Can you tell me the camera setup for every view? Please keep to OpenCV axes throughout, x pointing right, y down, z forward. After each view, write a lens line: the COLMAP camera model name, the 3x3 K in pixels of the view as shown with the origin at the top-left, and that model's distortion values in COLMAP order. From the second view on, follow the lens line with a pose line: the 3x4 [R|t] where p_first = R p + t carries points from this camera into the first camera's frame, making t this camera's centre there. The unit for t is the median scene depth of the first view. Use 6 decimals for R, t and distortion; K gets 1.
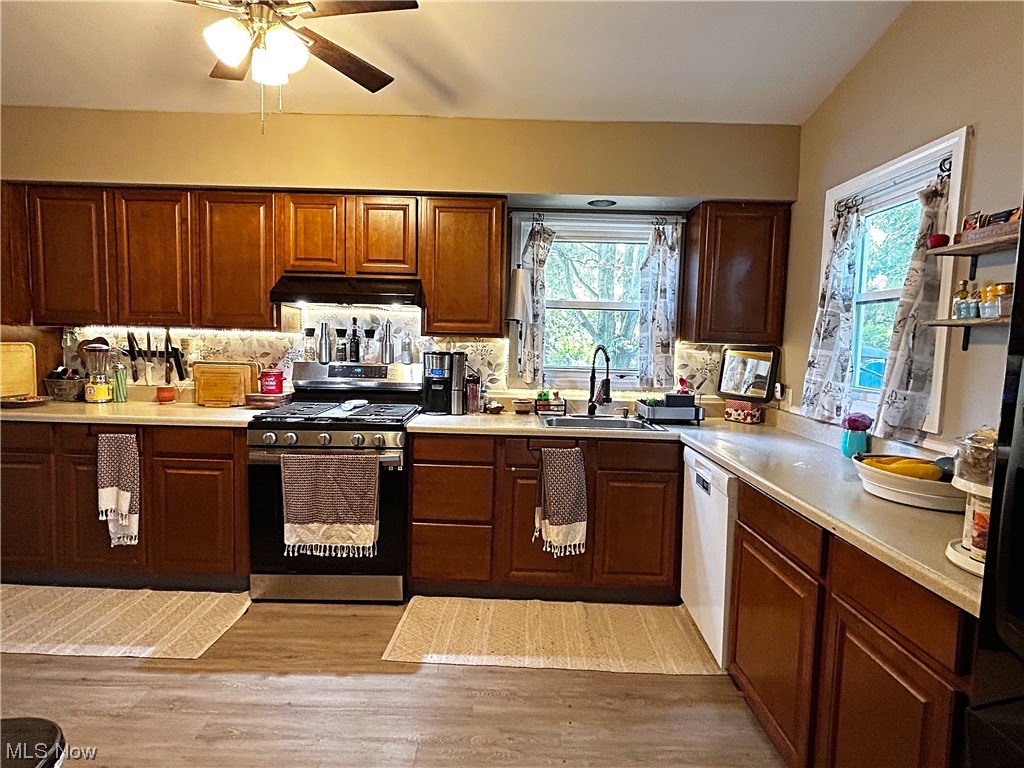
lens RADIAL K [[548.8, 0, 510.2], [0, 548.8, 381.4], [0, 0, 1]] dist [-0.003447, 0.000335]
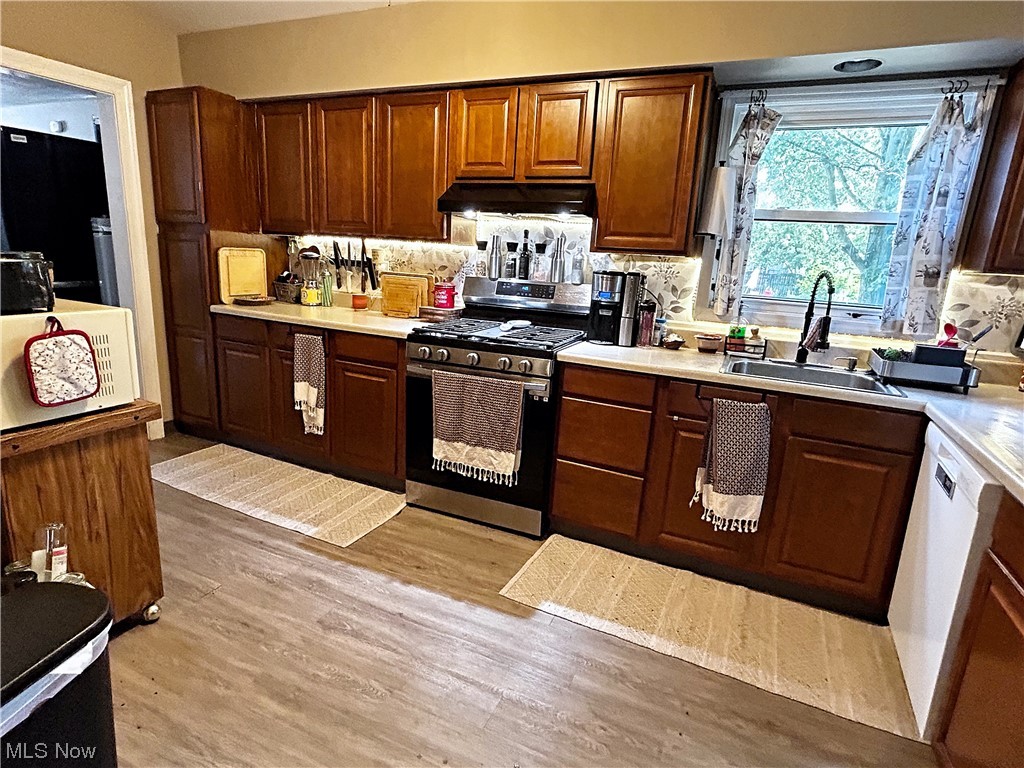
lens RADIAL K [[548.8, 0, 507.3], [0, 548.8, 383.9], [0, 0, 1]] dist [-0.003447, 0.000335]
pose [[0.910843, 0.120410, -0.394799, 0.091229], [-0.062560, 0.985726, 0.156304, -0.004595], [0.407984, -0.117669, 0.905374, 0.145164]]
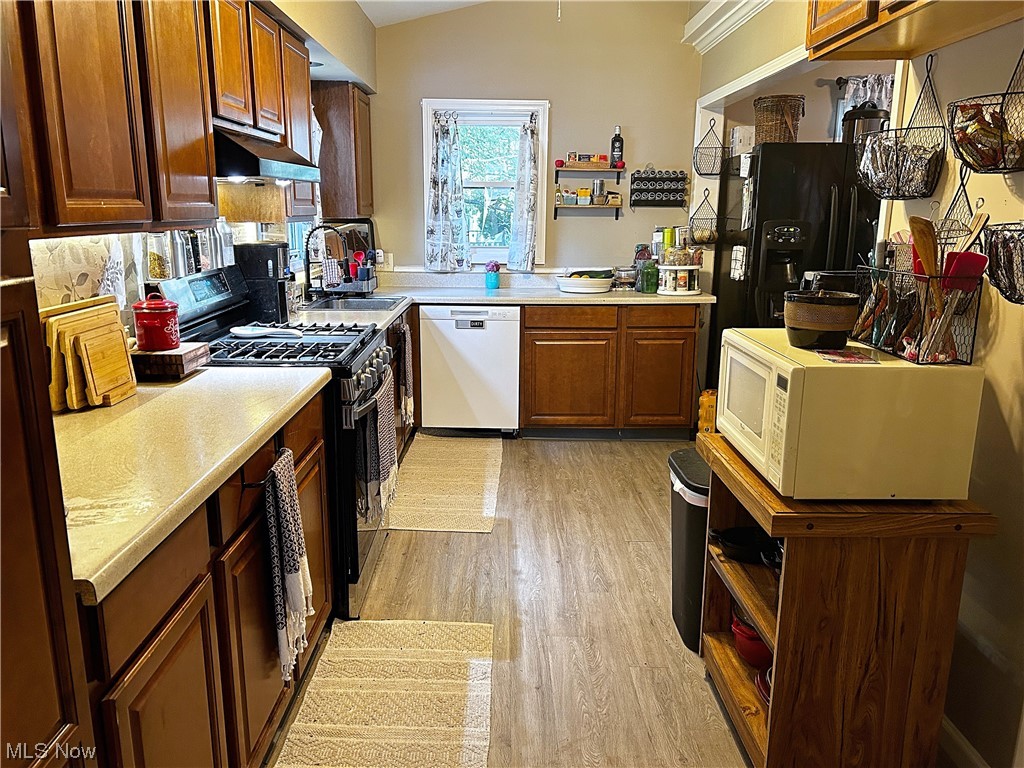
lens RADIAL K [[772.3, 0, 507.5], [0, 772.3, 384.4], [0, 0, 1]] dist [0.005542, -0.001955]
pose [[-0.012224, -0.250088, 0.968146, -1.311377], [0.062149, 0.966156, 0.250358, -0.122051], [-0.997992, 0.063230, 0.003732, 0.759081]]
